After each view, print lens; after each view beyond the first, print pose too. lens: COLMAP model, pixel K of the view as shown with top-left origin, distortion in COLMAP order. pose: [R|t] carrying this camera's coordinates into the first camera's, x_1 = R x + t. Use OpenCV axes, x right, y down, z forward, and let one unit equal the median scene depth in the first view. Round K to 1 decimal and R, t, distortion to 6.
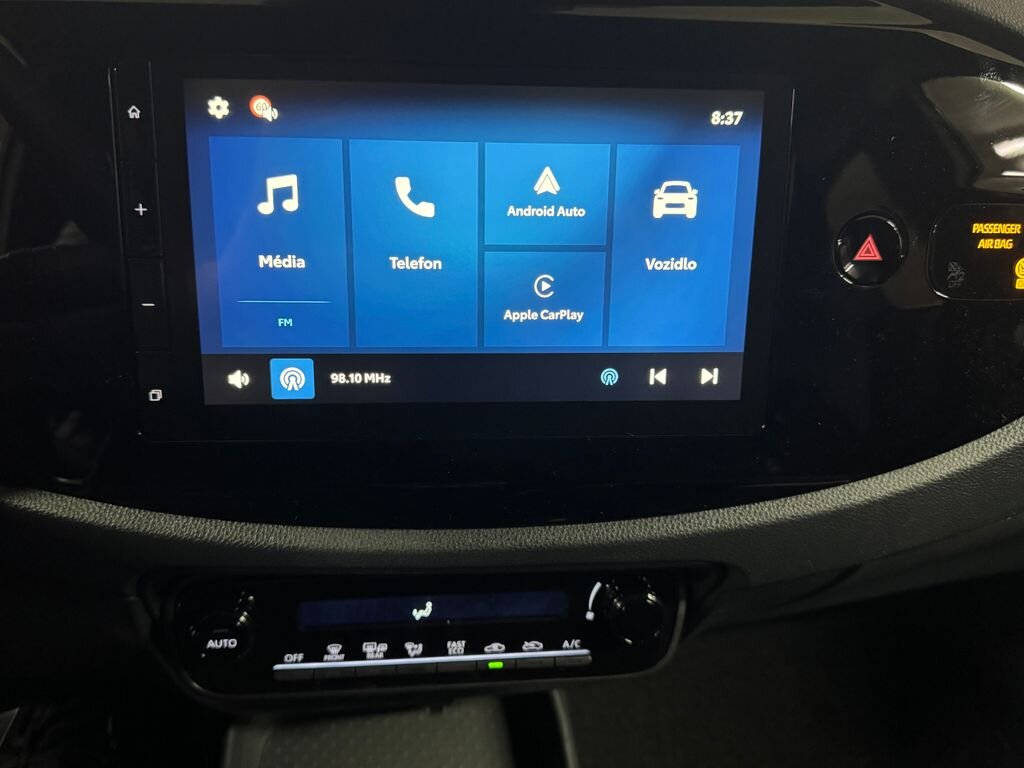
lens RADIAL K [[838.3, 0, 507.1], [0, 838.3, 387.6], [0, 0, 1]] dist [0.078128, -0.111708]
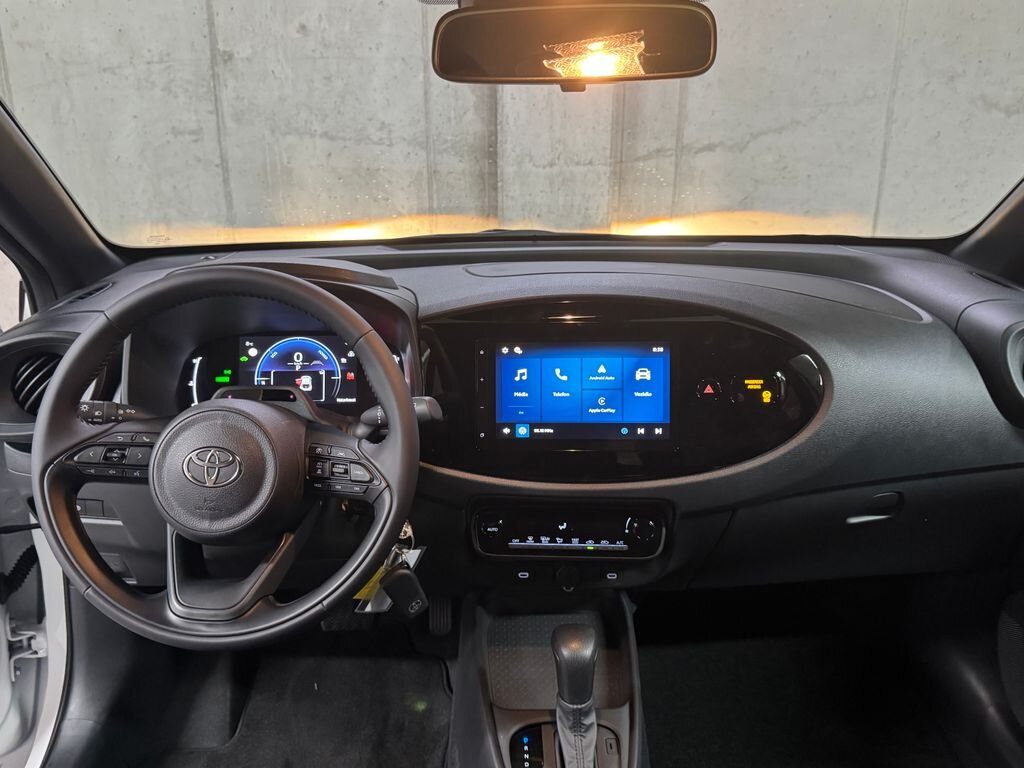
lens RADIAL K [[838.3, 0, 507.1], [0, 838.3, 387.6], [0, 0, 1]] dist [0.078128, -0.111708]
pose [[0.986699, -0.016175, -0.161753, 0.201901], [-0.020811, 0.974281, -0.224375, 0.538540], [0.161222, 0.224757, 0.960985, -2.077177]]
